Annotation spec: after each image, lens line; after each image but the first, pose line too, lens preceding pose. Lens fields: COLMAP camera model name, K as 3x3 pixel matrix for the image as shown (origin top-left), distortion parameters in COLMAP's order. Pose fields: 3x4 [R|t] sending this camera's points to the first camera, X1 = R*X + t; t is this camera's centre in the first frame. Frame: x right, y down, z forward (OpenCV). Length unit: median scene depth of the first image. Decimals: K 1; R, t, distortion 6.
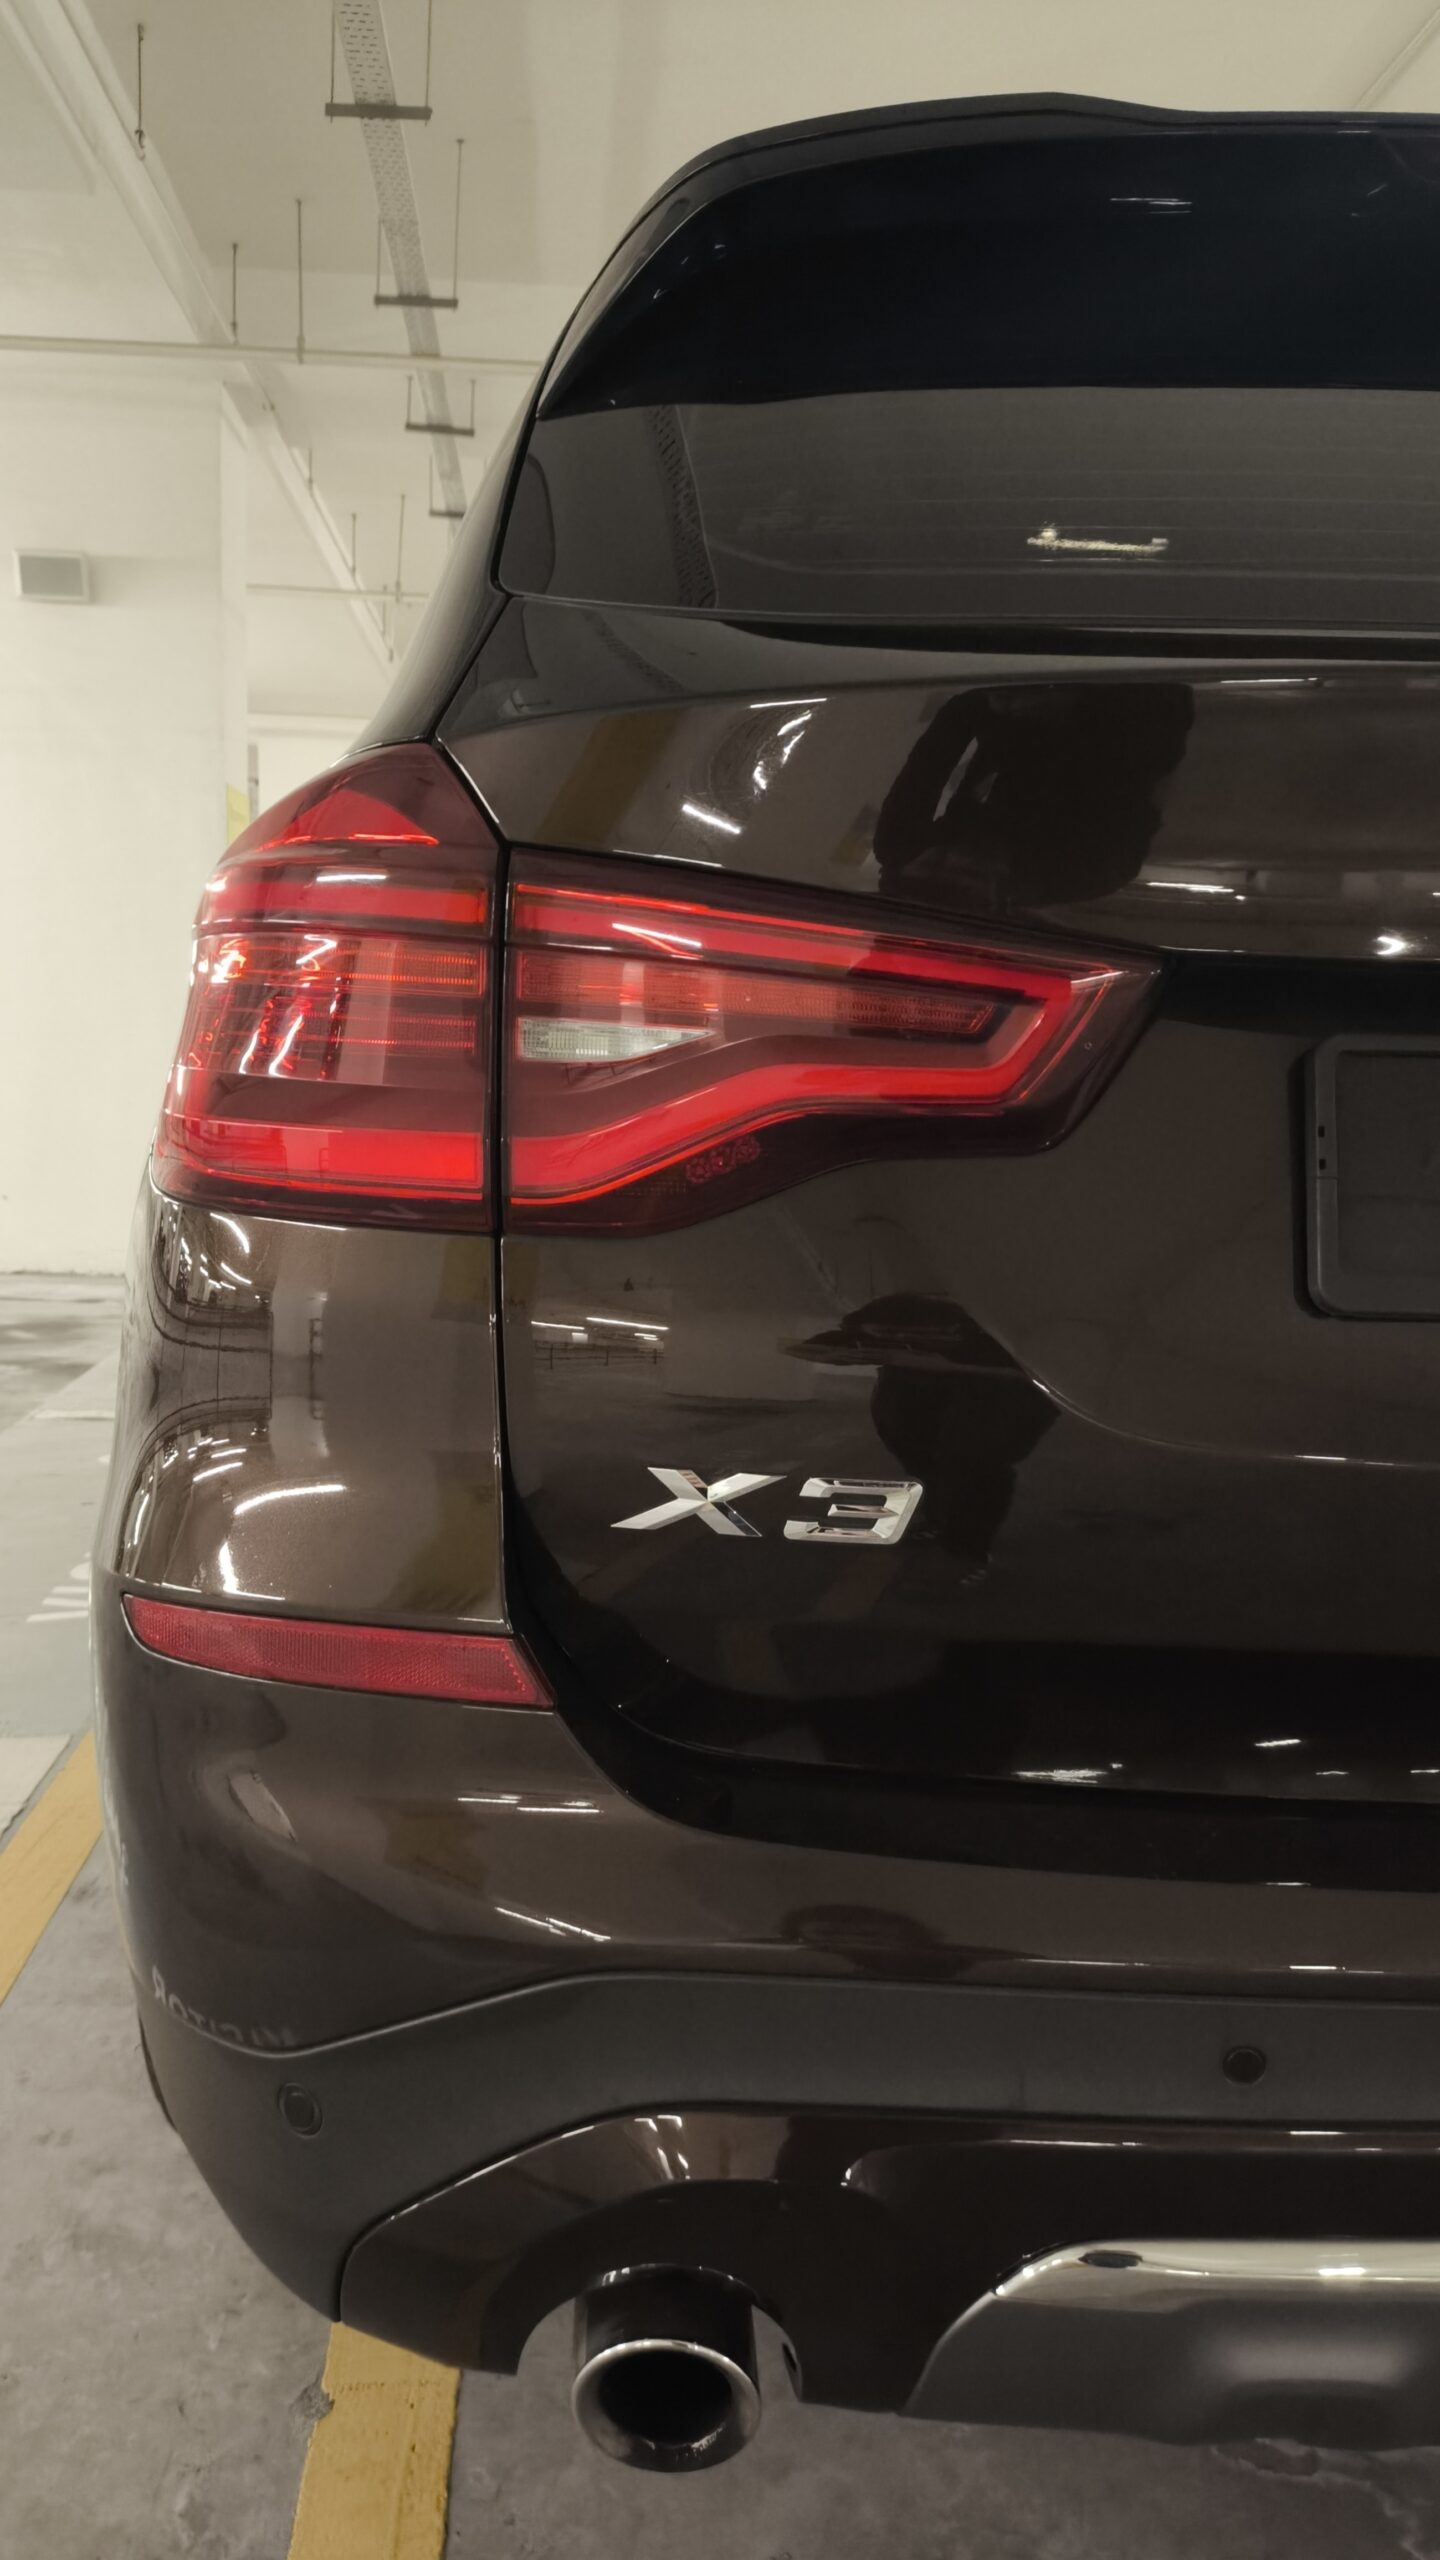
lens RADIAL K [[1820.0, 0, 720.0], [0, 1820.0, 1280.0], [0, 0, 1]] dist [0.001582, 0.003130]
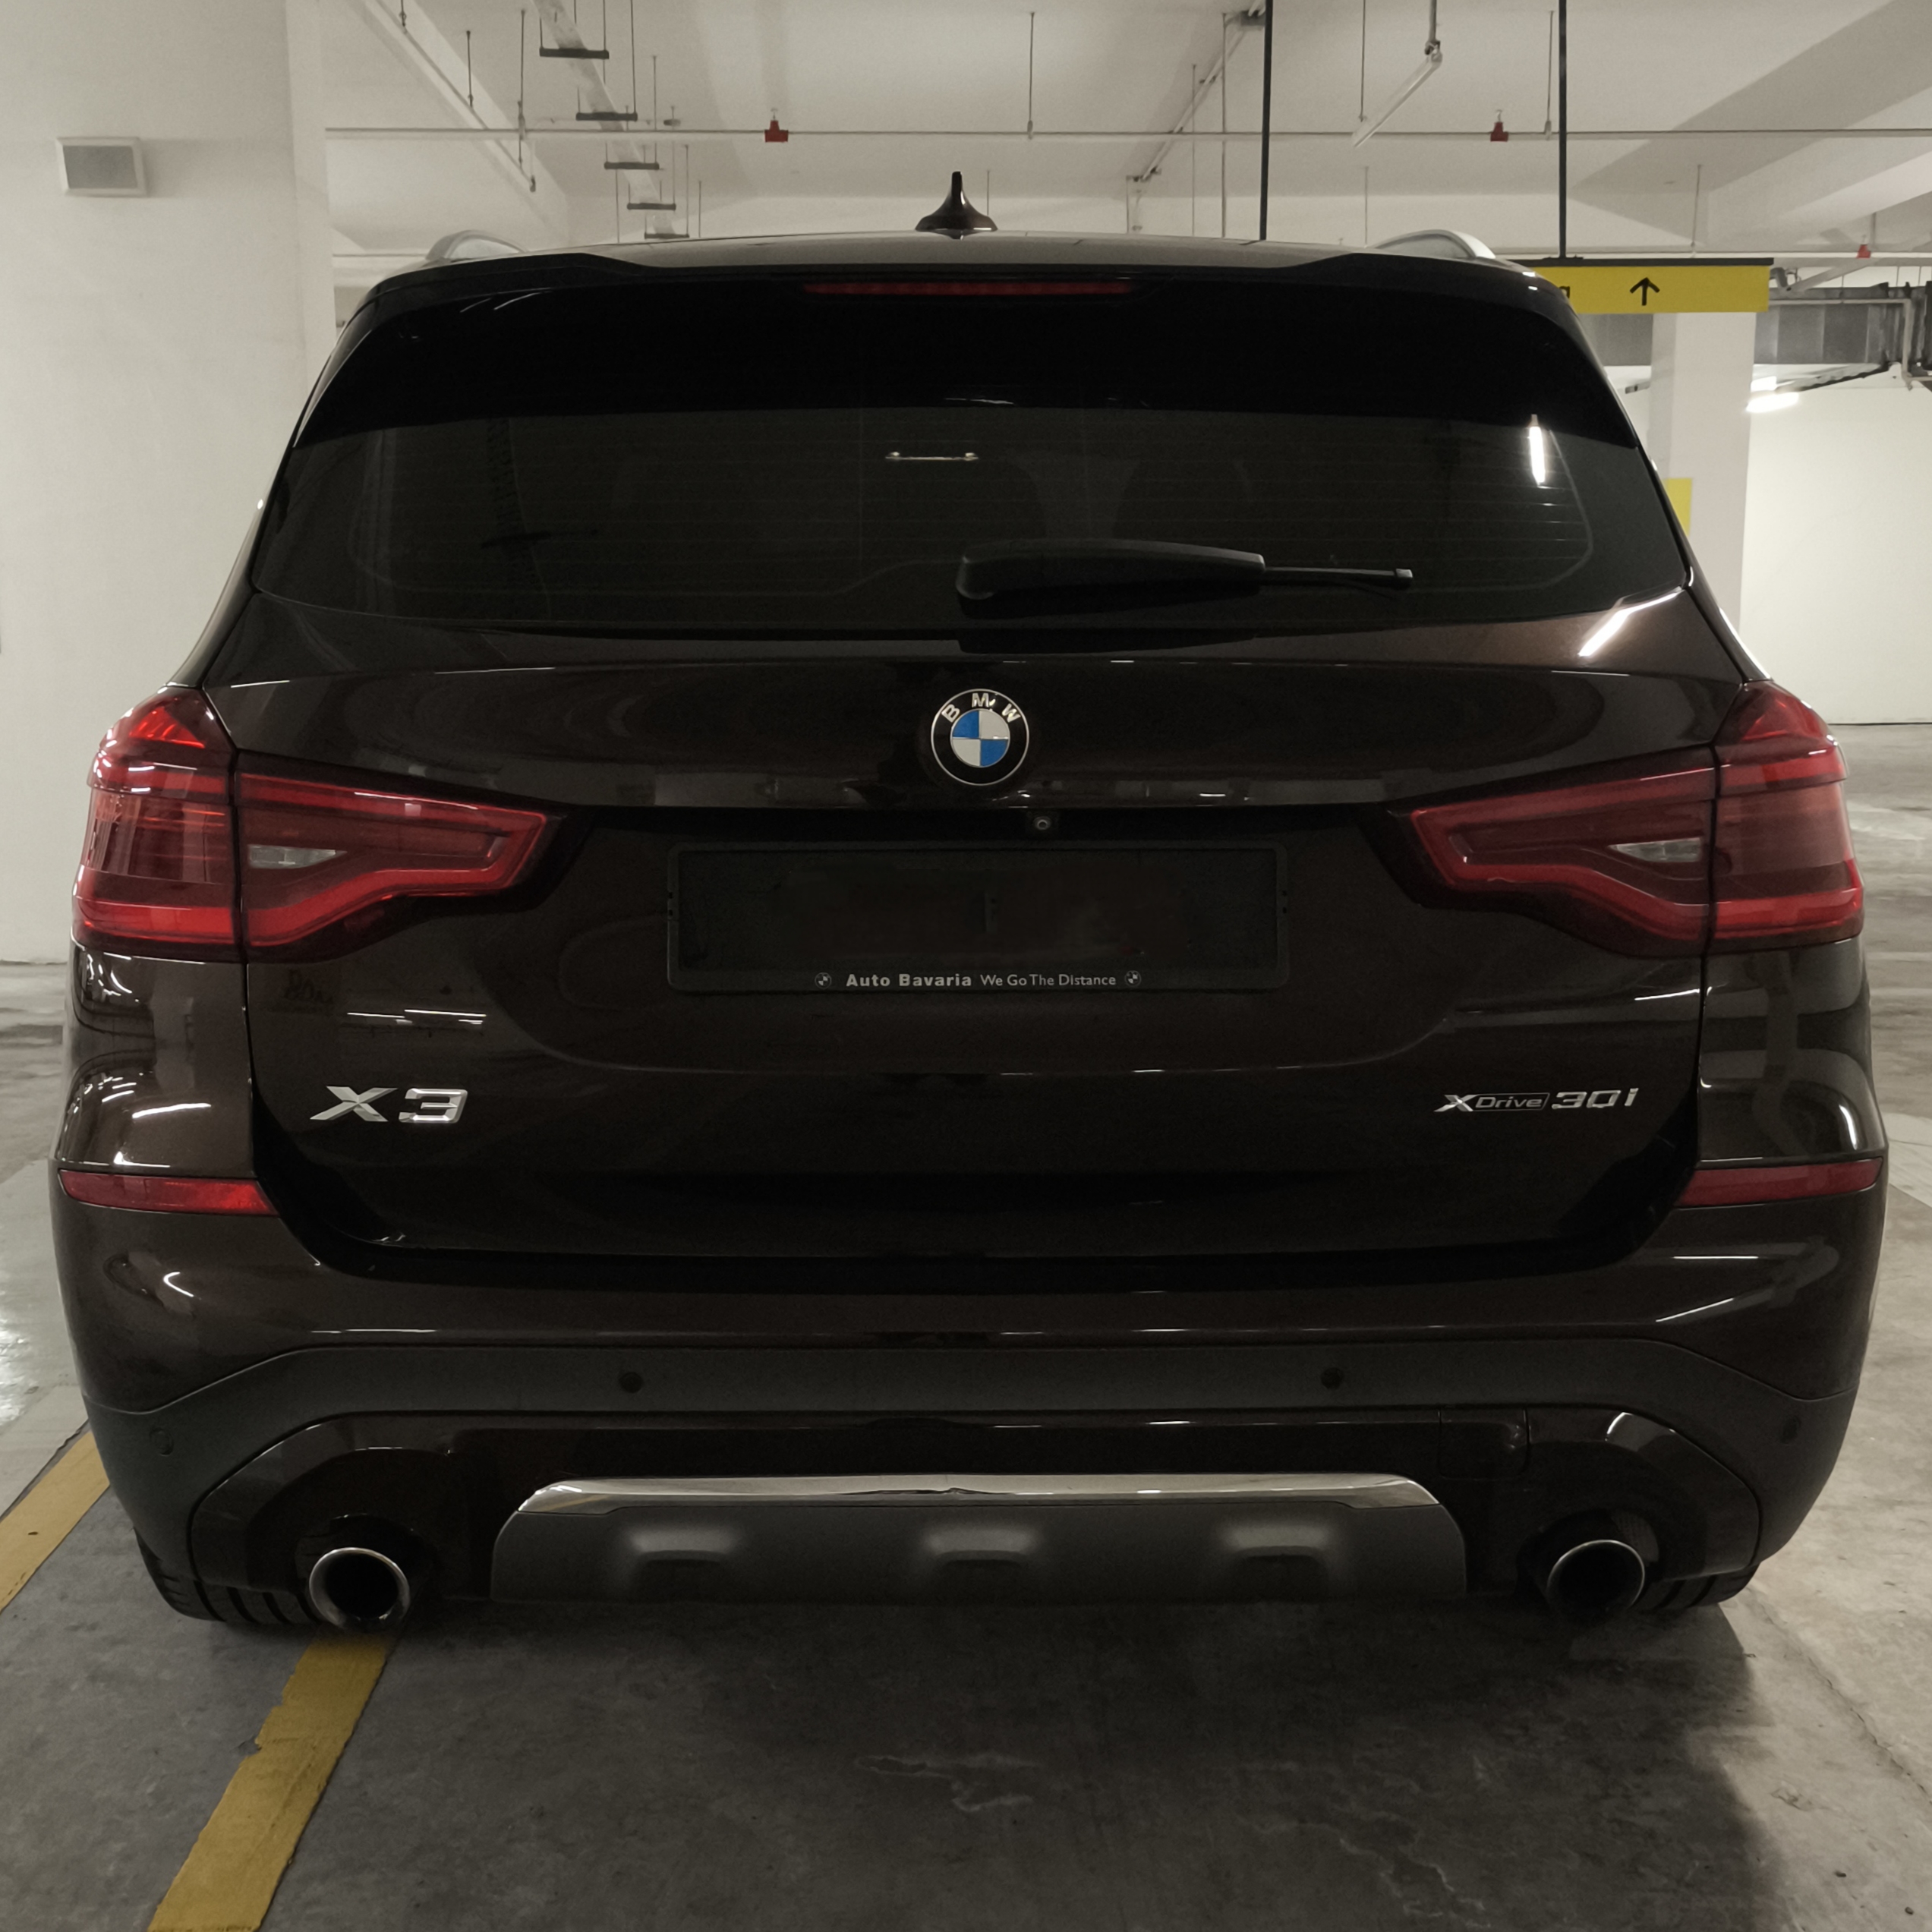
lens RADIAL K [[2394.2, 0, 966.0], [0, 2394.2, 966.0], [0, 0, 1]] dist [0.017279, -0.012527]
pose [[0.998879, -0.030329, -0.036344, 0.566659], [0.031202, 0.999232, 0.023696, -0.045144], [0.035597, -0.024803, 0.999058, -1.135723]]
